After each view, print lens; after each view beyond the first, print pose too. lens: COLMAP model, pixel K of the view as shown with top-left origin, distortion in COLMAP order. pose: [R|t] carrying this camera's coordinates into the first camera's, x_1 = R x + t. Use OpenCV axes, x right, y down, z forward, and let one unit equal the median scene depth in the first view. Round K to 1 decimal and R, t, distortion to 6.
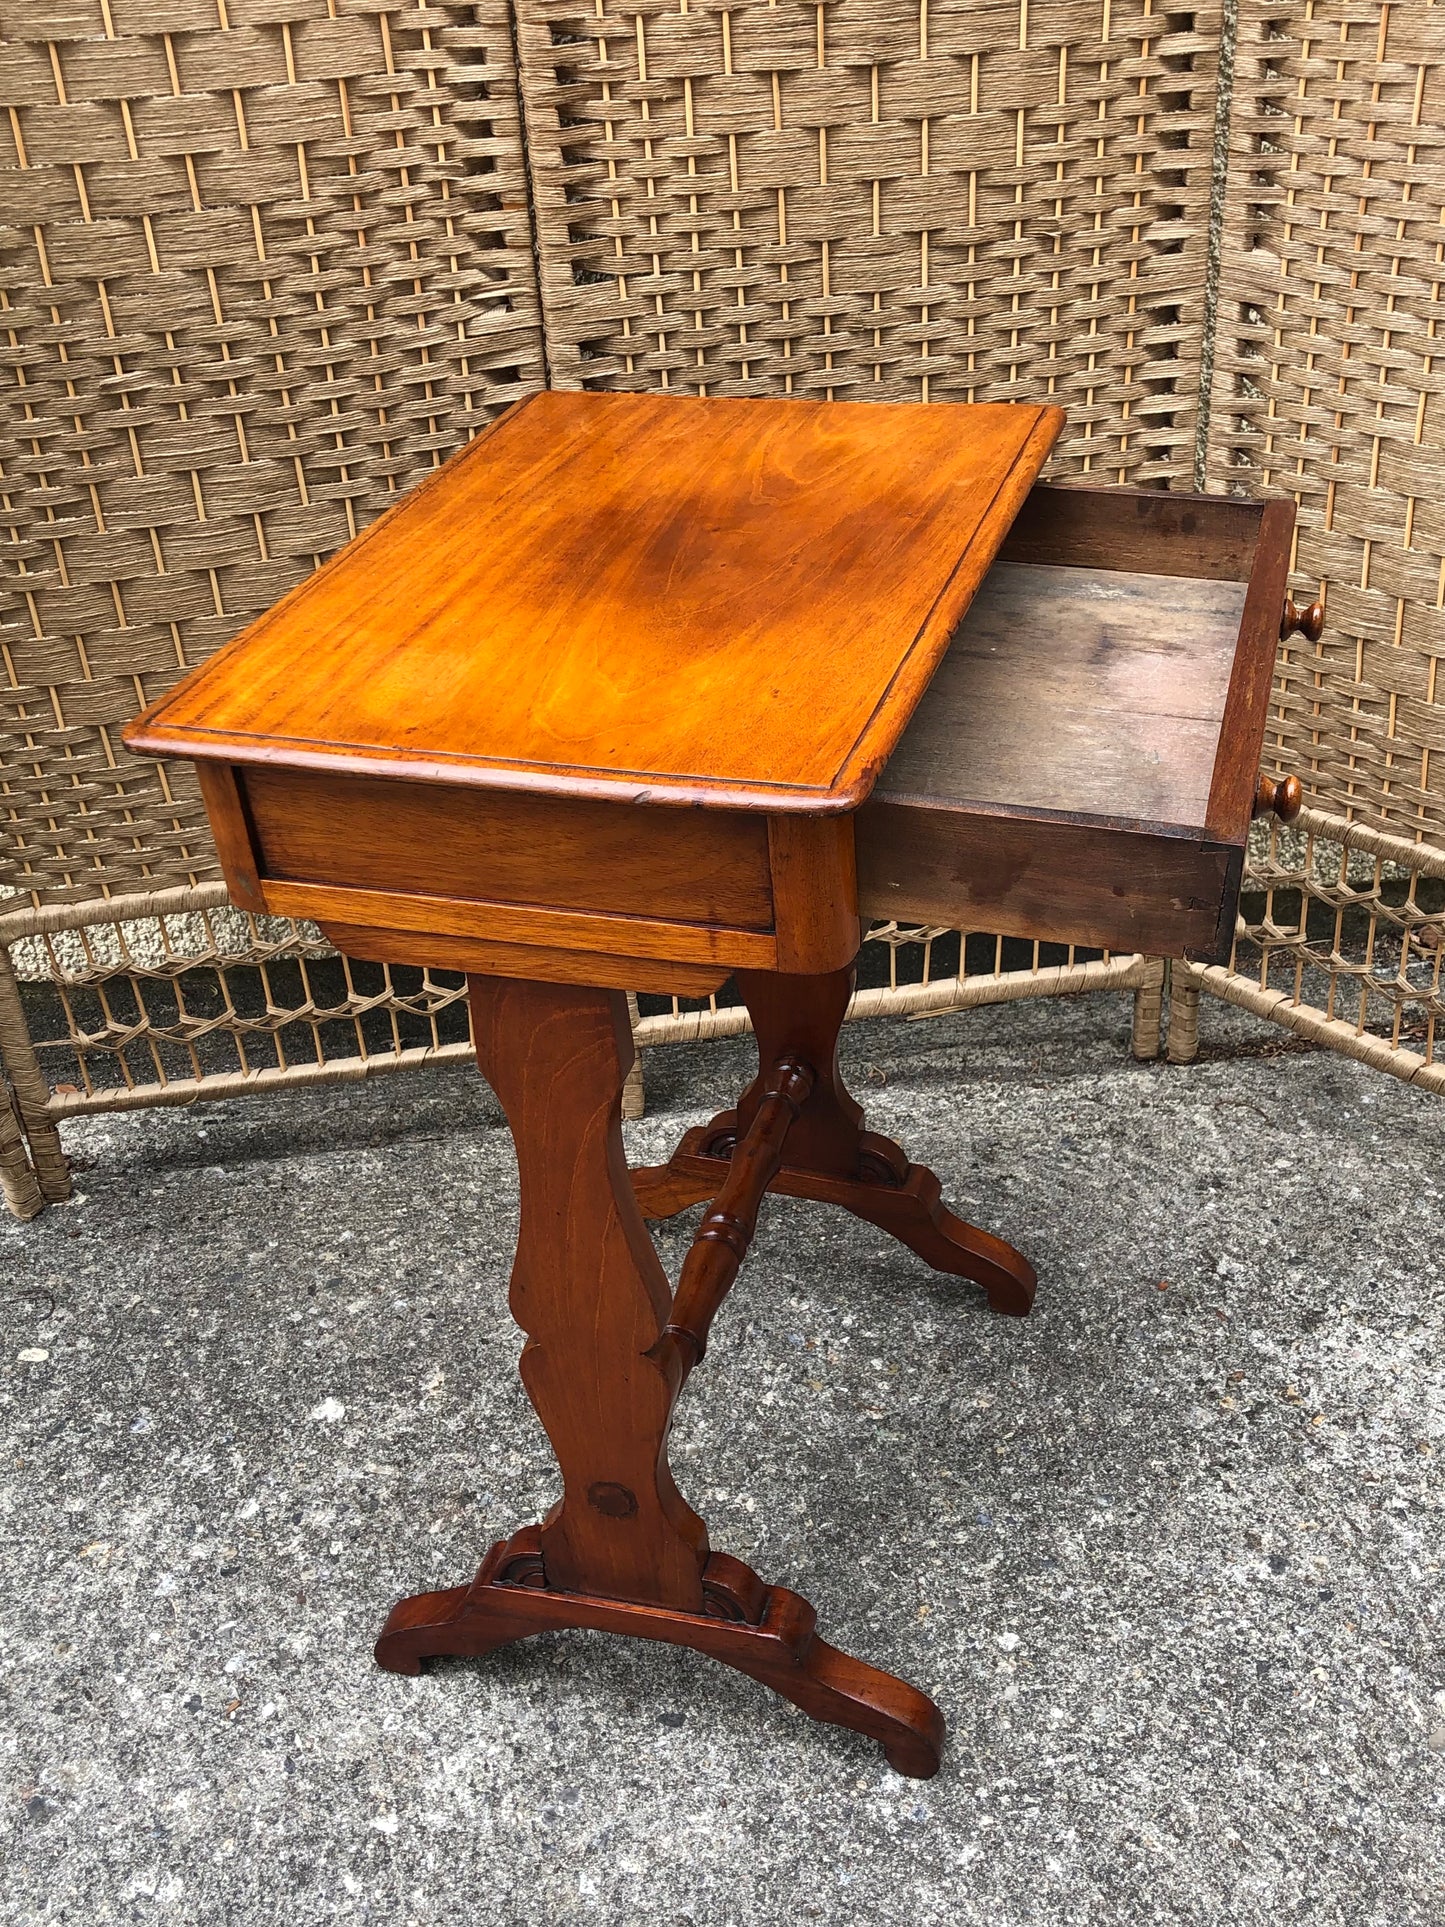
lens RADIAL K [[2000.1, 0, 720.5], [0, 2000.1, 943.9], [0, 0, 1]] dist [0.001120, 0.000000]
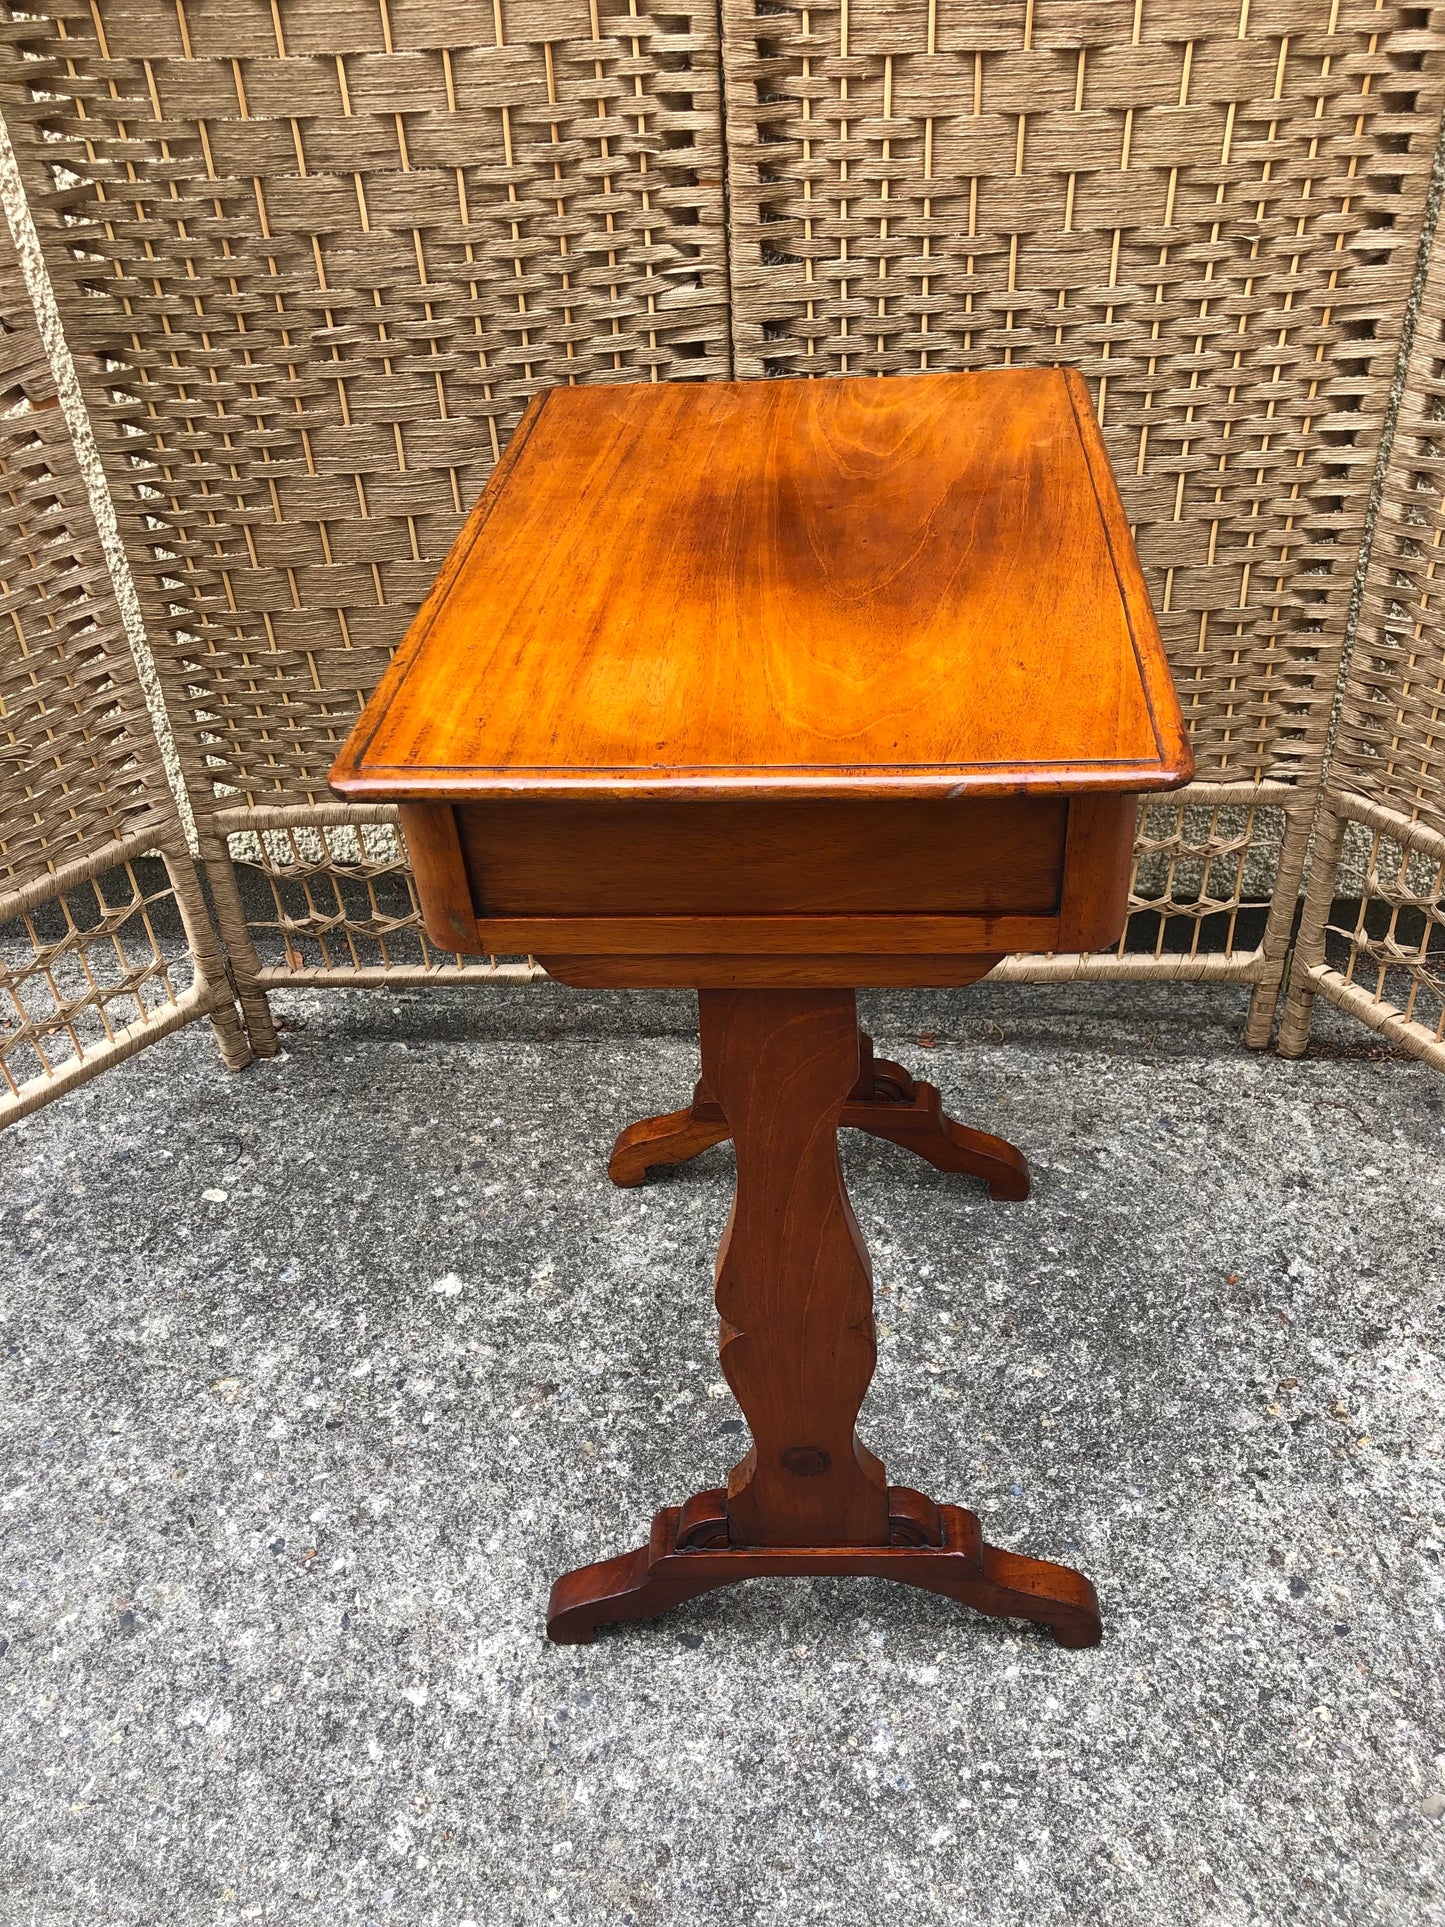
lens RADIAL K [[1605.2, 0, 719.7], [0, 1605.2, 947.0], [0, 0, 1]] dist [-0.018383, 0.054738]
pose [[0.983132, 0.115421, -0.141877, 0.062329], [-0.103799, 0.990805, 0.086781, -0.051075], [0.150588, -0.070590, 0.986073, 0.158962]]
